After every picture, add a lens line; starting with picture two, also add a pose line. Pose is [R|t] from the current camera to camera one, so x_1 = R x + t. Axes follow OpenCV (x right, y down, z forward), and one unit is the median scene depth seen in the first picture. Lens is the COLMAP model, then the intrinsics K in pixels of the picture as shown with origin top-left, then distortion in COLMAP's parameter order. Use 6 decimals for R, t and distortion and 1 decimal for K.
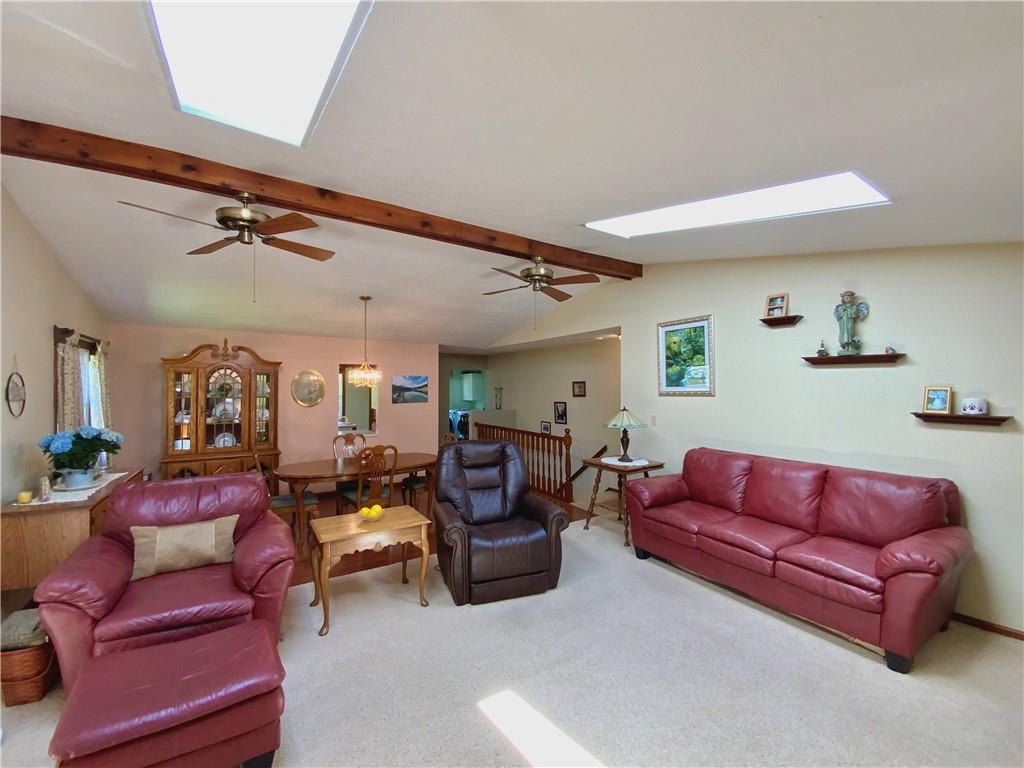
lens RADIAL K [[414.1, 0, 513.0], [0, 414.1, 381.2], [0, 0, 1]] dist [-0.000601, -0.008775]
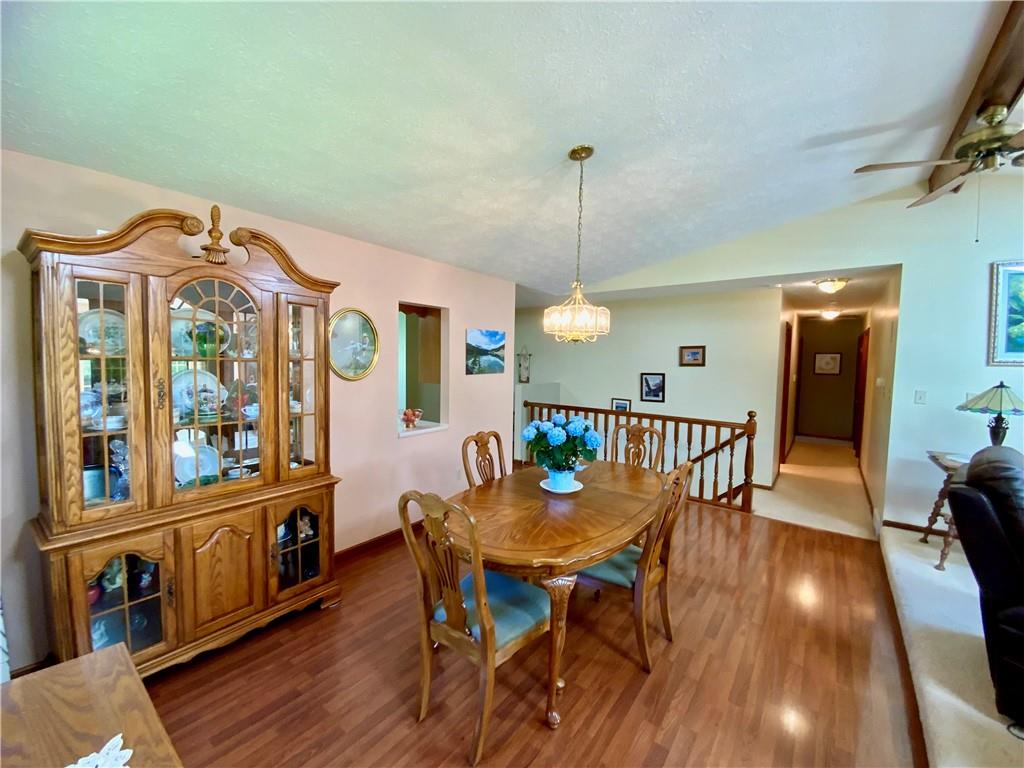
lens RADIAL K [[414.1, 0, 508.4], [0, 414.1, 383.5], [0, 0, 1]] dist [-0.000601, -0.008775]
pose [[0.944609, -0.004385, 0.328169, -0.413462], [-0.020439, 0.997184, 0.072155, 0.020935], [-0.327562, -0.074865, 0.941859, 0.392229]]
